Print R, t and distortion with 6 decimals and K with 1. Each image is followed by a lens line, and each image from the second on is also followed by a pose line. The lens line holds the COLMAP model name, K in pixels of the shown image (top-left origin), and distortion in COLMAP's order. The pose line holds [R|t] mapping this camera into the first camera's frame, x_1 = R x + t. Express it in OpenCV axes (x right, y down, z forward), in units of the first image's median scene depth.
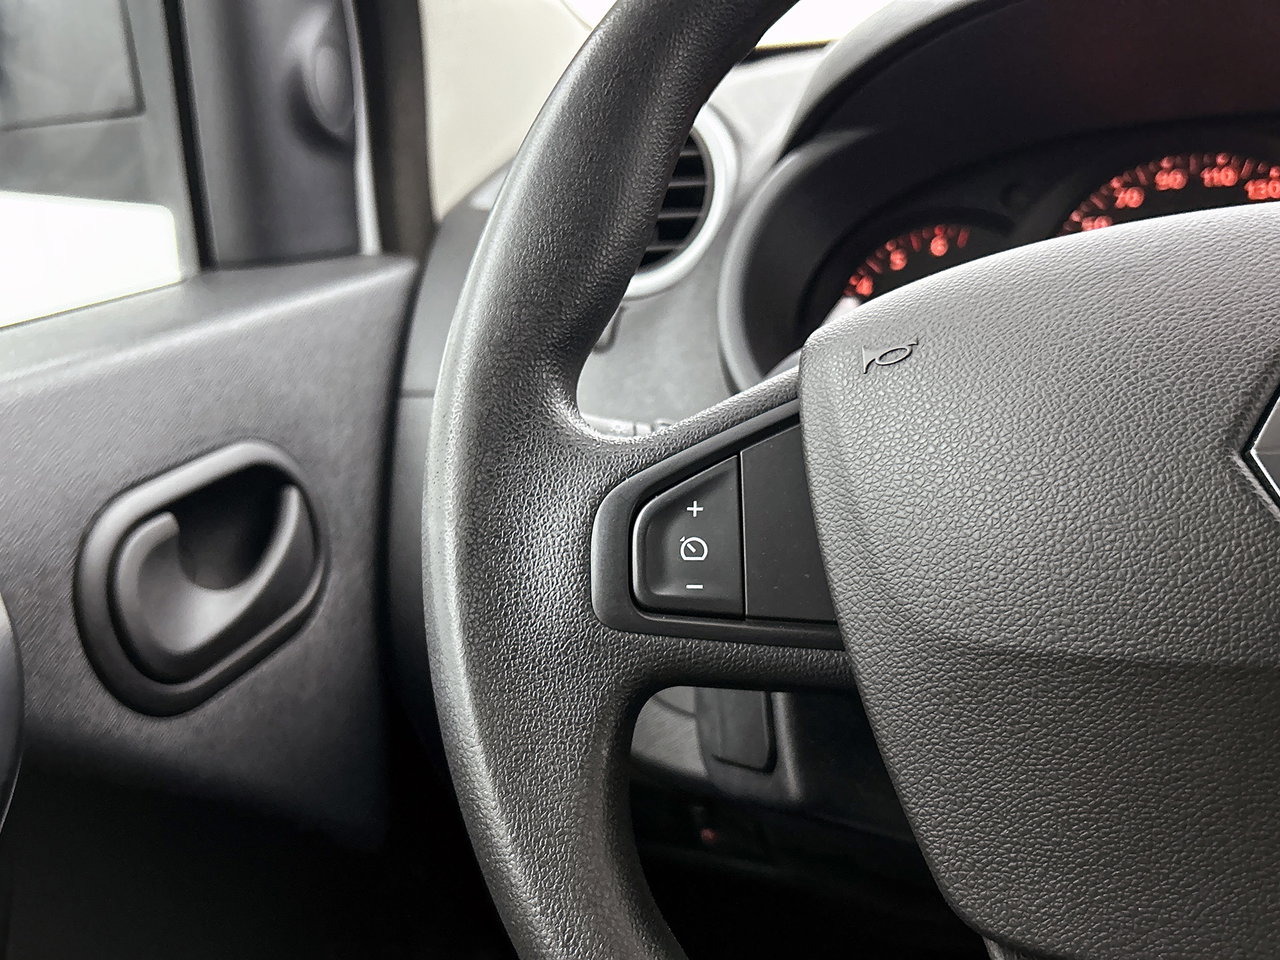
lens RADIAL K [[1306.0, 0, 707.3], [0, 1306.0, 478.2], [0, 0, 1]] dist [0.194013, -0.828753]
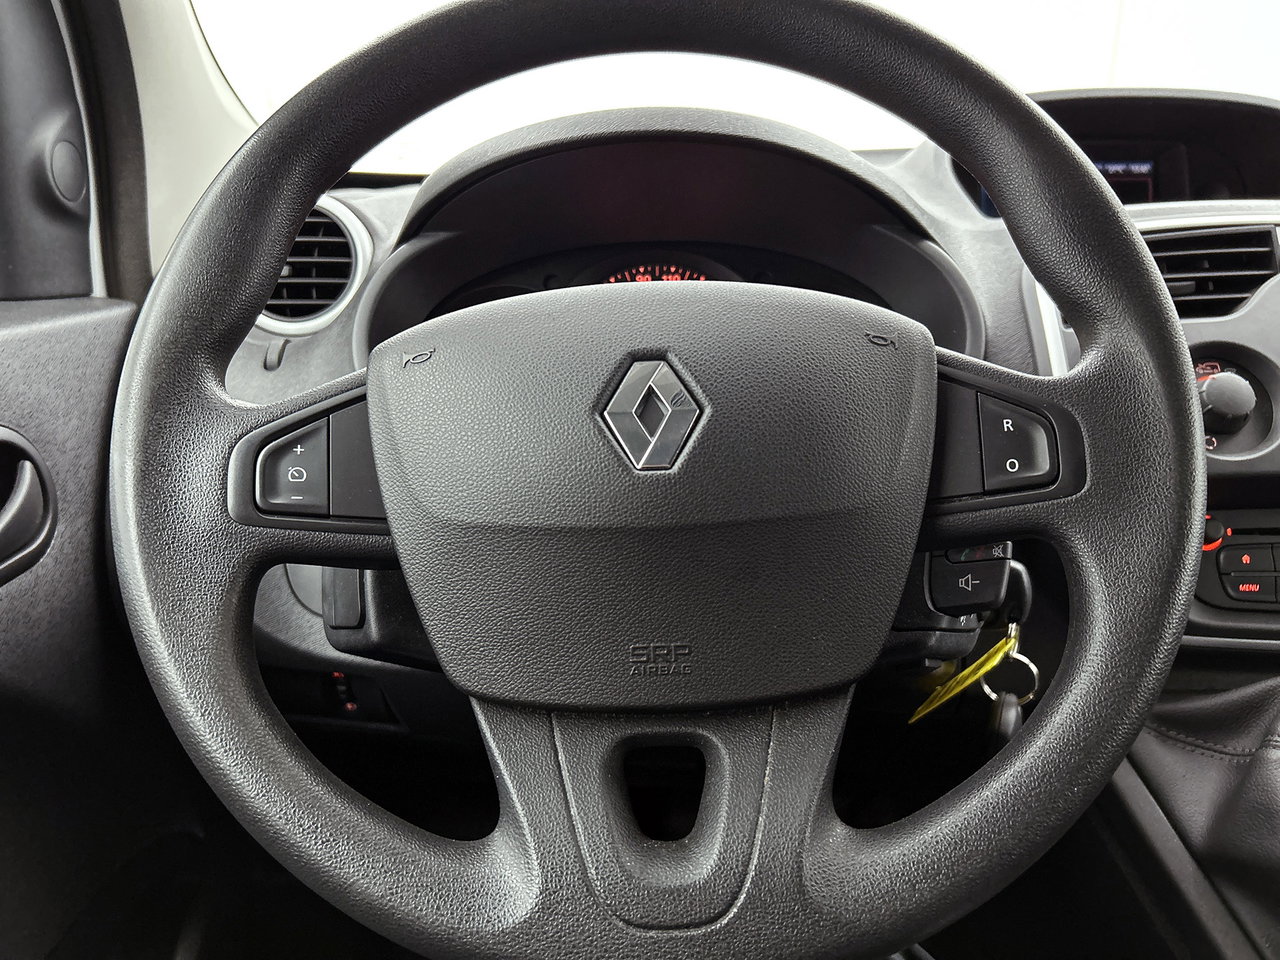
lens RADIAL K [[884.6, 0, 640.4], [0, 884.6, 459.0], [0, 0, 1]] dist [0.004719, -0.050153]
pose [[0.954910, 0.012100, 0.296650, 0.069948], [-0.007336, 0.999826, -0.017168, 0.051121], [-0.296806, 0.014217, 0.954832, -0.161769]]
